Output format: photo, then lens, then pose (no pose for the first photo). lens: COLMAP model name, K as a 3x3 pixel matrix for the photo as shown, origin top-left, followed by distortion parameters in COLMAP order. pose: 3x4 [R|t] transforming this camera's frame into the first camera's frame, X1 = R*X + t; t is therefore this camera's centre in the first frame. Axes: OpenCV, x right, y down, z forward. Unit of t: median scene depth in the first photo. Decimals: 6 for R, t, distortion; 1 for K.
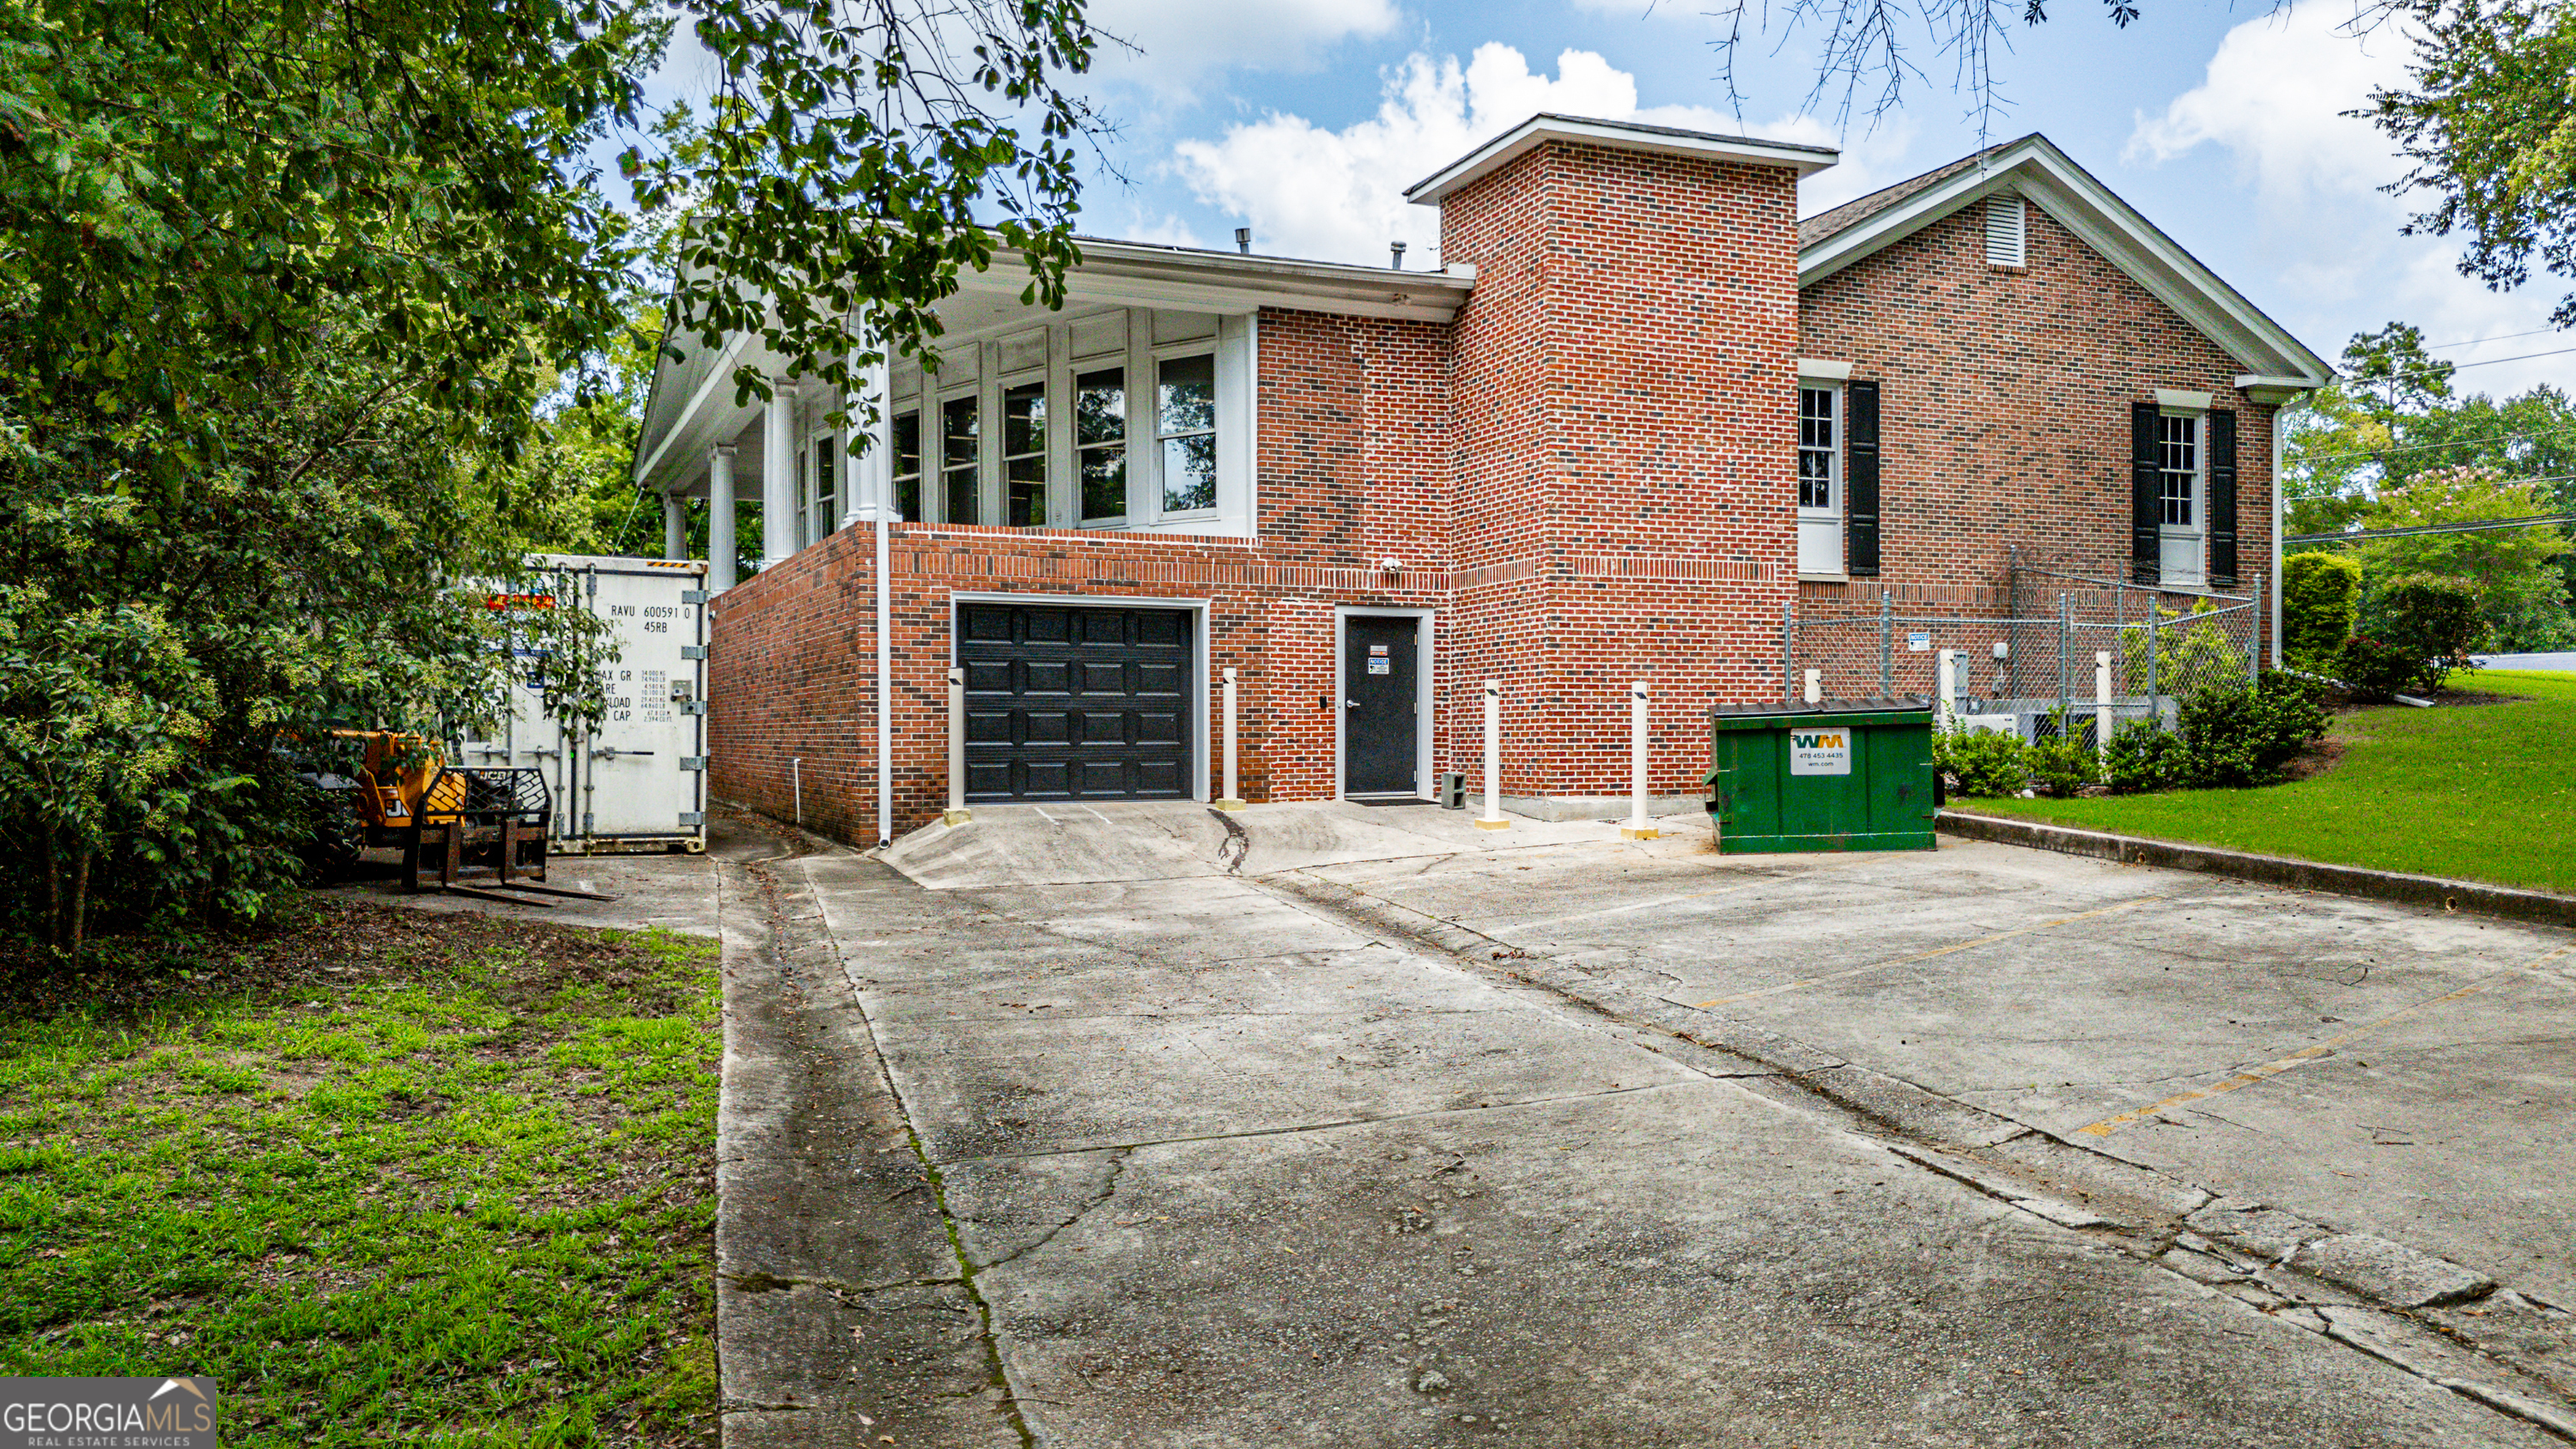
lens RADIAL K [[1909.1, 0, 1284.2], [0, 1909.1, 742.0], [0, 0, 1]] dist [0.072161, -0.075395]
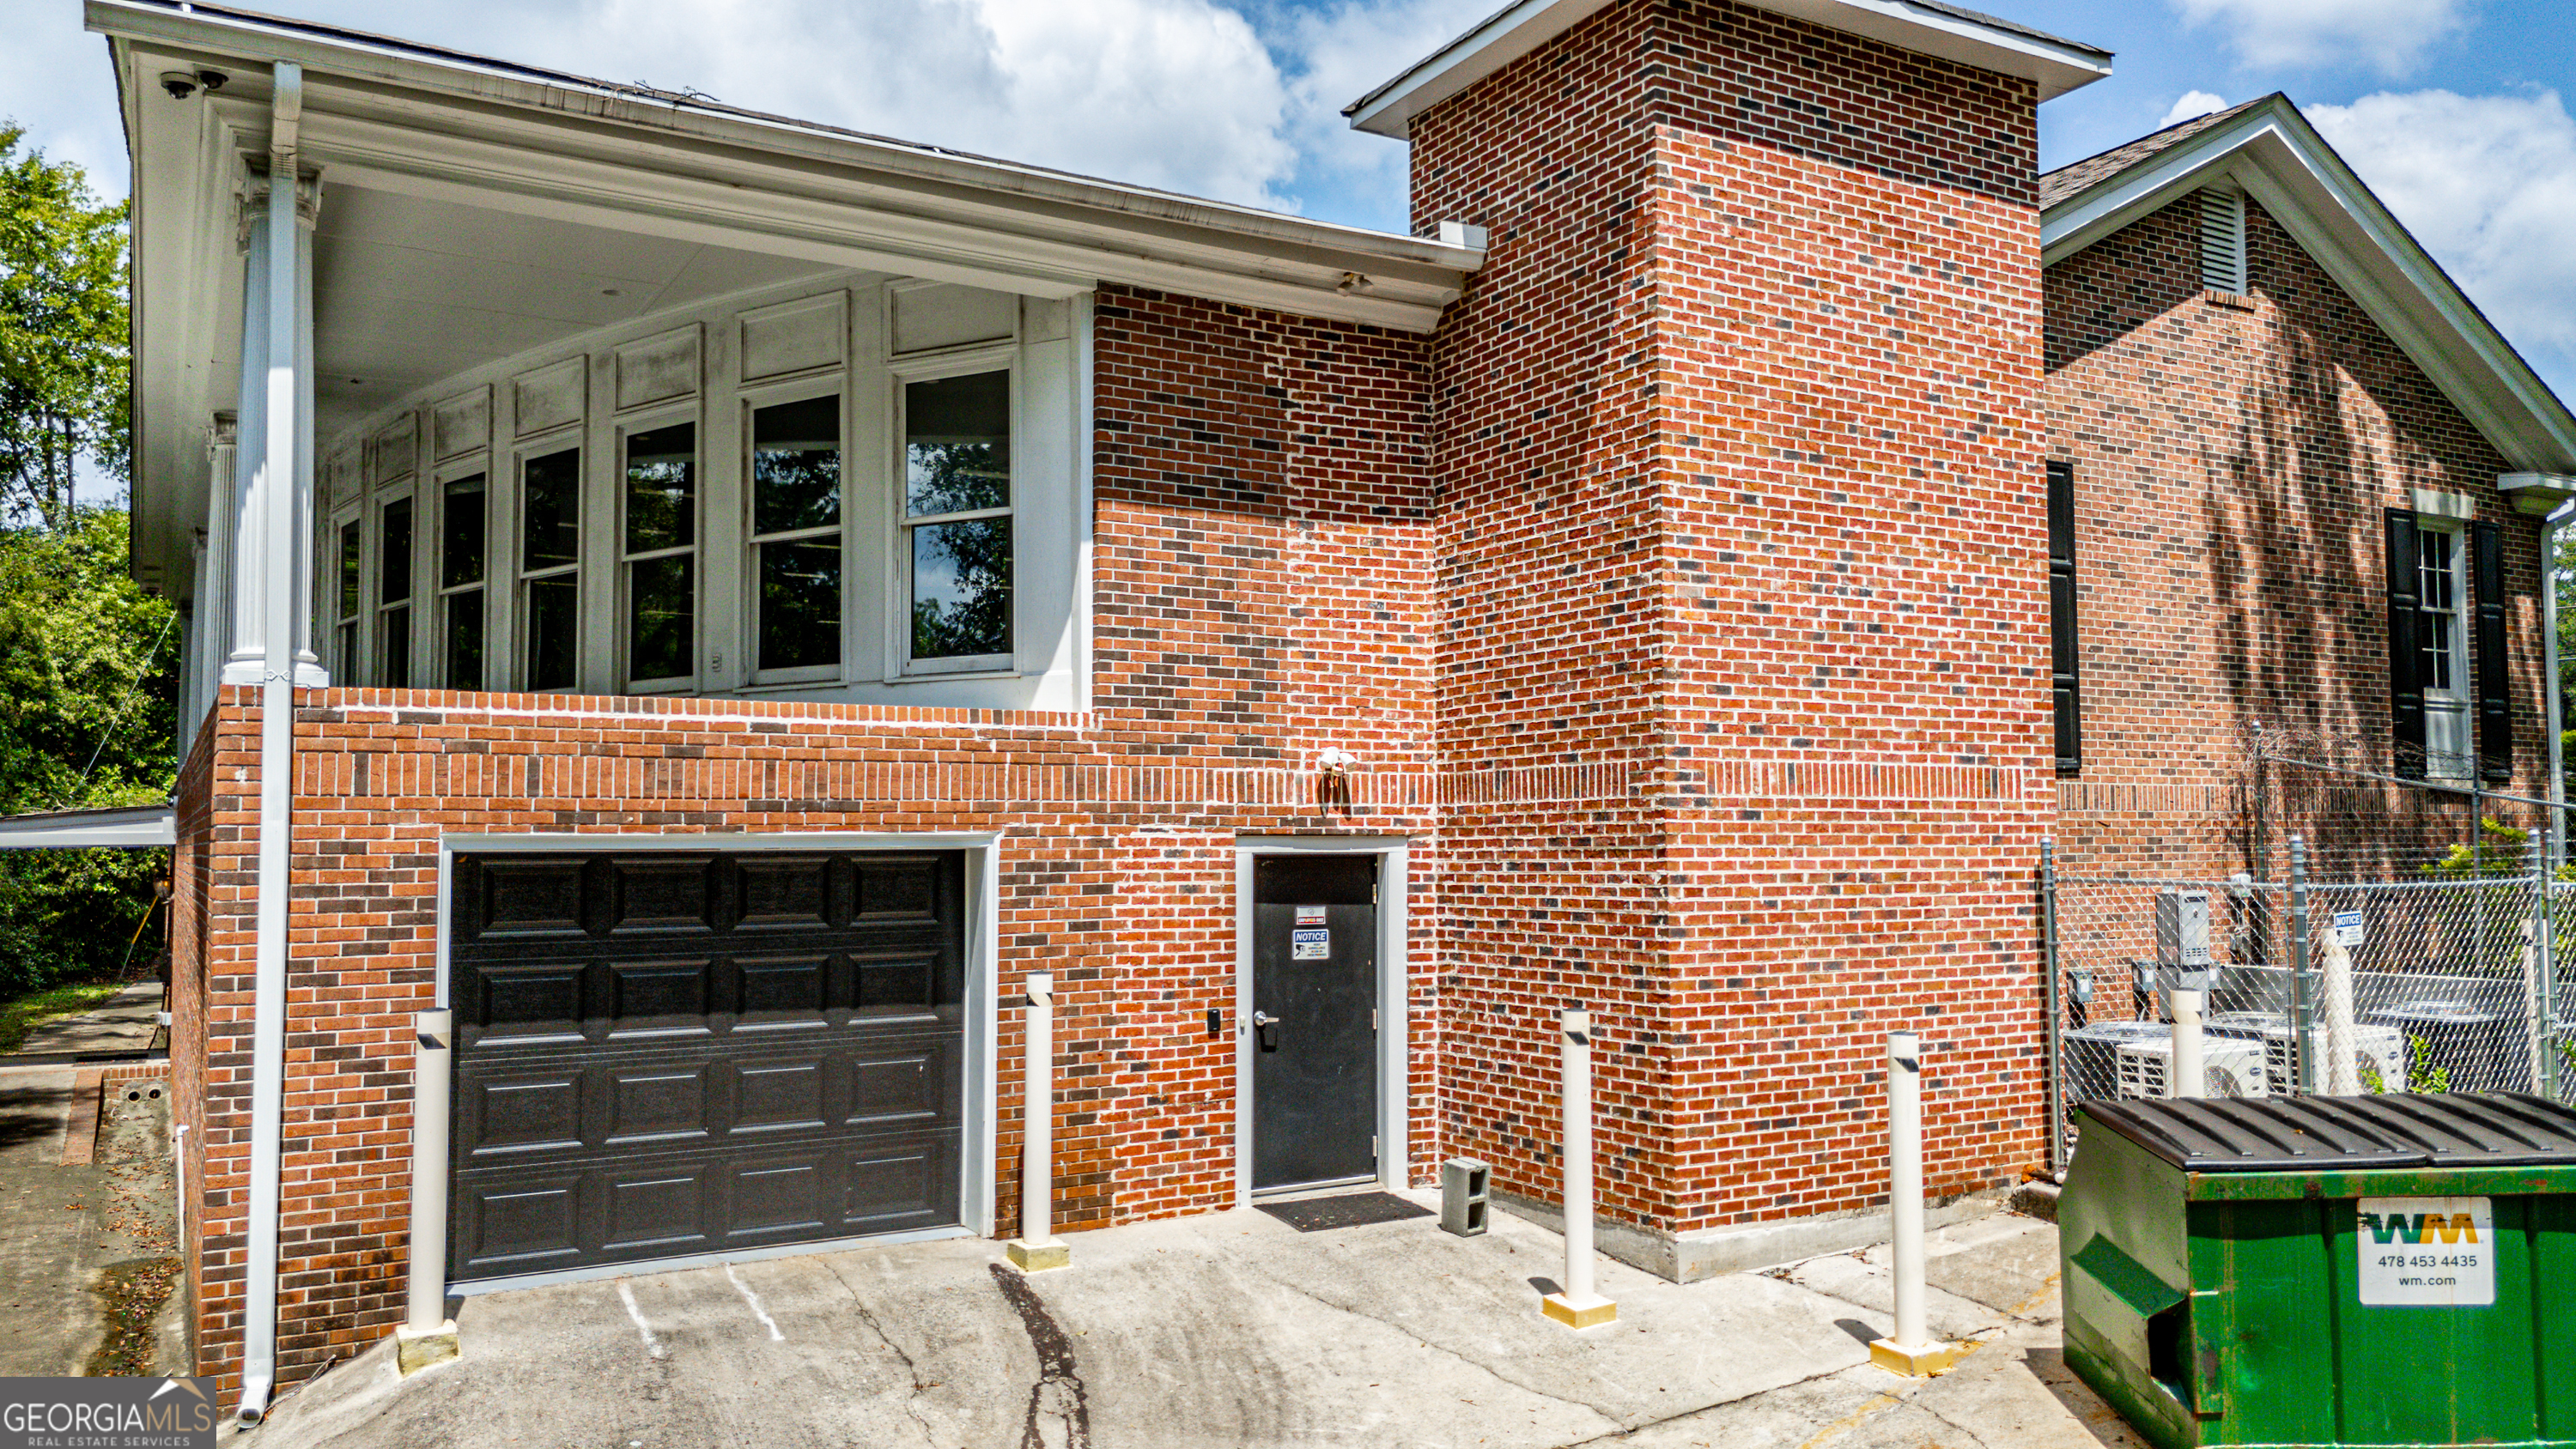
lens RADIAL K [[1909.1, 0, 1296.3], [0, 1909.1, 726.3], [0, 0, 1]] dist [0.072161, -0.075395]
pose [[0.991827, 0.005913, 0.127449, -0.025630], [0.002701, 0.997729, -0.067307, -0.068666], [-0.127558, 0.067102, 0.989559, 0.476854]]
